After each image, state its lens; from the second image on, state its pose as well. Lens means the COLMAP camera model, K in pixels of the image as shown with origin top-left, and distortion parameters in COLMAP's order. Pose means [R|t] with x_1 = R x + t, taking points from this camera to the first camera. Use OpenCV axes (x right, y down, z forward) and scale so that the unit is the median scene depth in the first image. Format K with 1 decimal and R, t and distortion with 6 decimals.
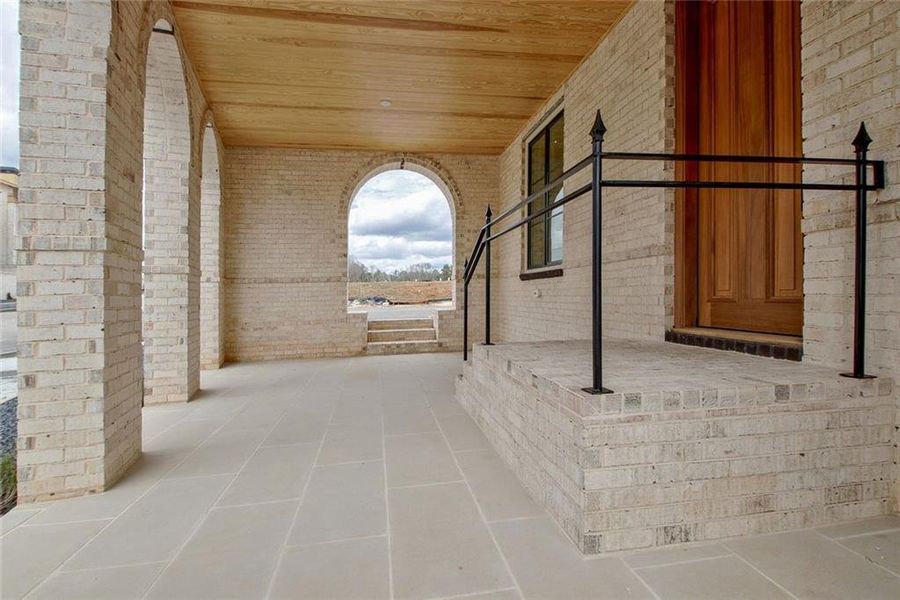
lens RADIAL K [[420.5, 0, 450.0], [0, 420.5, 300.0], [0, 0, 1]] dist [0.021641, -0.022973]
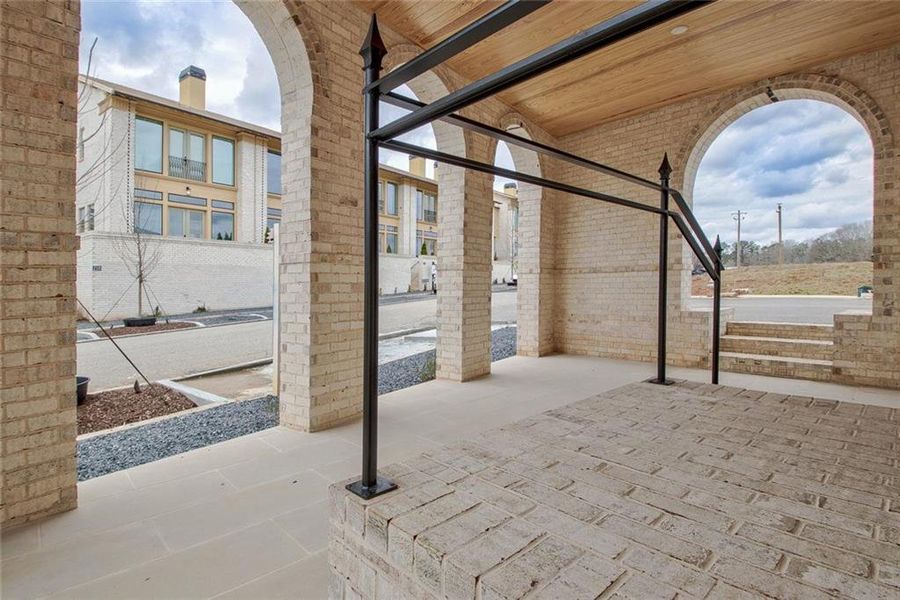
lens RADIAL K [[455.6, 0, 448.3], [0, 455.6, 286.3], [0, 0, 1]] dist [0.022203, -0.032170]
pose [[0.553337, 0.016174, -0.832801, 0.232784], [-0.011272, 0.999865, 0.011929, -0.019491], [0.832881, 0.002787, 0.553444, 0.178941]]
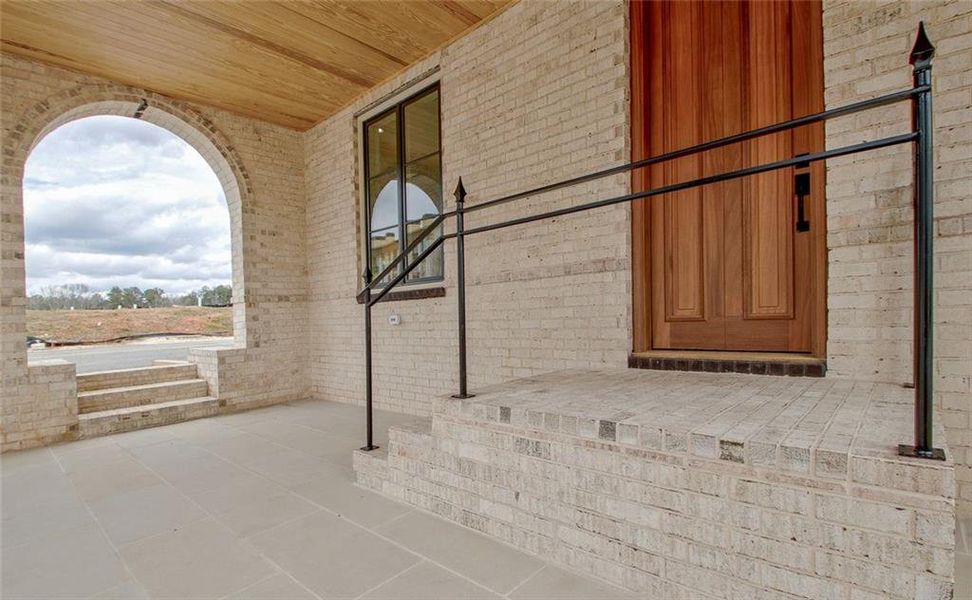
lens RADIAL K [[456.8, 0, 484.2], [0, 456.8, 330.6], [0, 0, 1]] dist [0.018498, -0.021295]
pose [[0.787756, -0.034411, 0.615025, -0.151174], [0.033108, 0.999360, 0.013507, -0.001651], [-0.615097, 0.009722, 0.788392, 0.211185]]
